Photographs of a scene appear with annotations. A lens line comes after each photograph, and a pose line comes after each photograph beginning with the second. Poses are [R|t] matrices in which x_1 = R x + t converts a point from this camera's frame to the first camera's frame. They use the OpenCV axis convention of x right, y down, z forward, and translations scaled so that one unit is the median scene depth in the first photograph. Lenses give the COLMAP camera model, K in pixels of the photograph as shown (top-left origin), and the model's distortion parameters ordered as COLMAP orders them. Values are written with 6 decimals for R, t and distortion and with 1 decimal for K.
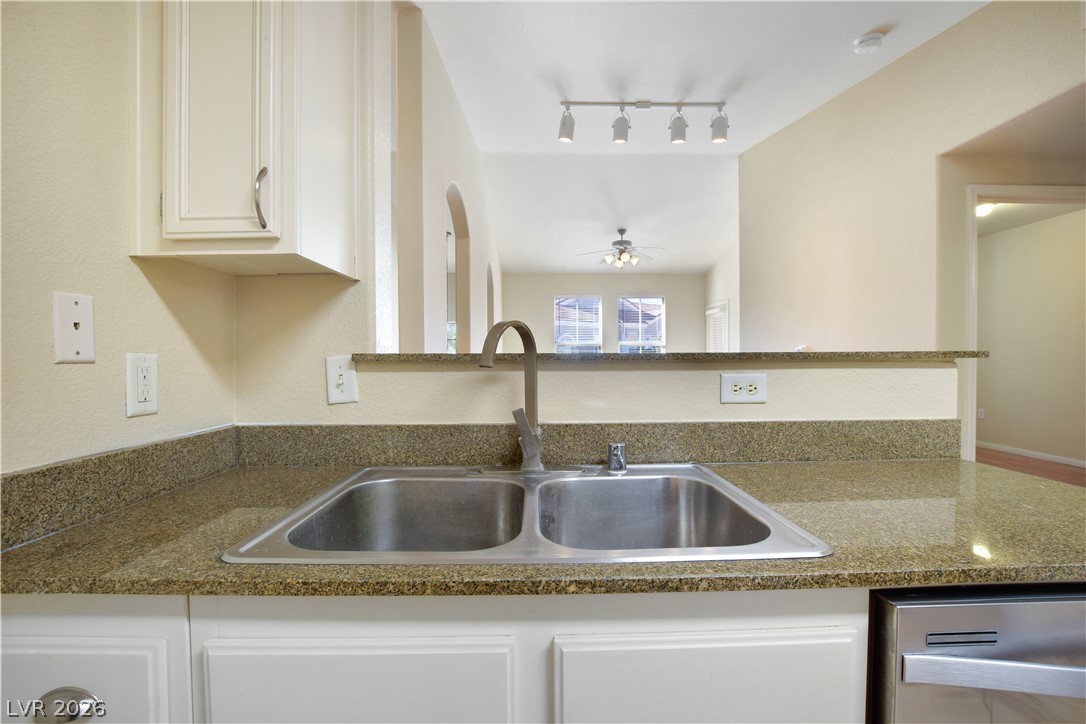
lens RADIAL K [[480.5, 0, 540.7], [0, 480.5, 357.2], [0, 0, 1]] dist [-0.038246, 0.008633]
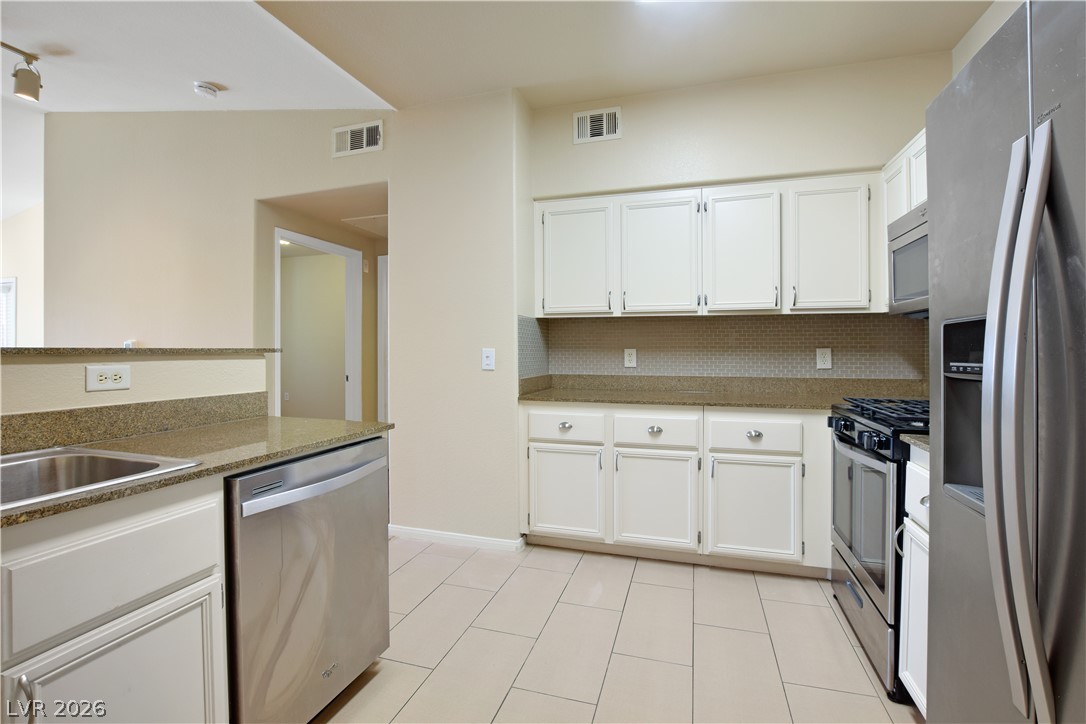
lens RADIAL K [[480.5, 0, 540.7], [0, 480.5, 357.2], [0, 0, 1]] dist [-0.038246, 0.008633]
pose [[0.319489, -0.009472, 0.947543, -0.343017], [-0.000163, 0.999949, 0.010050, 0.001288], [-0.947590, -0.003365, 0.319472, -0.405000]]
